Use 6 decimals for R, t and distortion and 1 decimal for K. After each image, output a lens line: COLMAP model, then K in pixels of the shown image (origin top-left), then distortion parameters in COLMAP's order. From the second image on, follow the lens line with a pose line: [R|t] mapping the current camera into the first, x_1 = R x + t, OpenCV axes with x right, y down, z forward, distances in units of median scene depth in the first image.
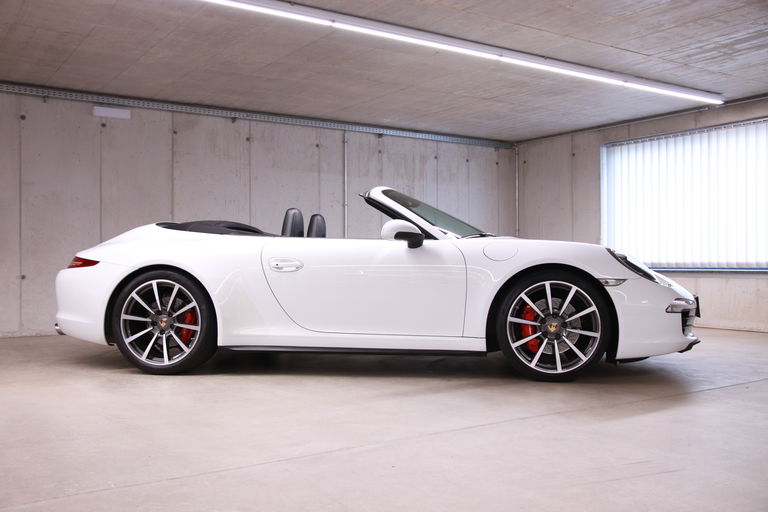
lens RADIAL K [[756.4, 0, 384.0], [0, 756.4, 256.0], [0, 0, 1]] dist [-0.060043, 0.241499]
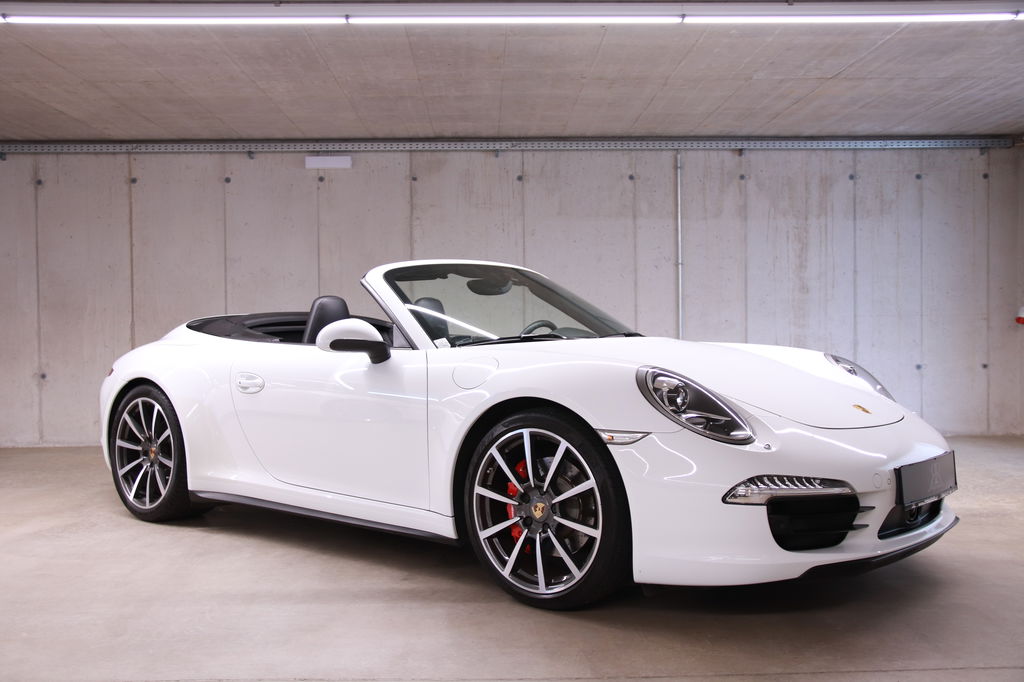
lens RADIAL K [[1019.7, 0, 512.0], [0, 1019.7, 341.0], [0, 0, 1]] dist [0.001826, 0.016599]
pose [[0.843318, 0.004980, -0.537392, 0.344049], [0.011643, 0.999553, 0.027535, -0.029988], [0.537289, -0.029478, 0.842883, 0.193918]]
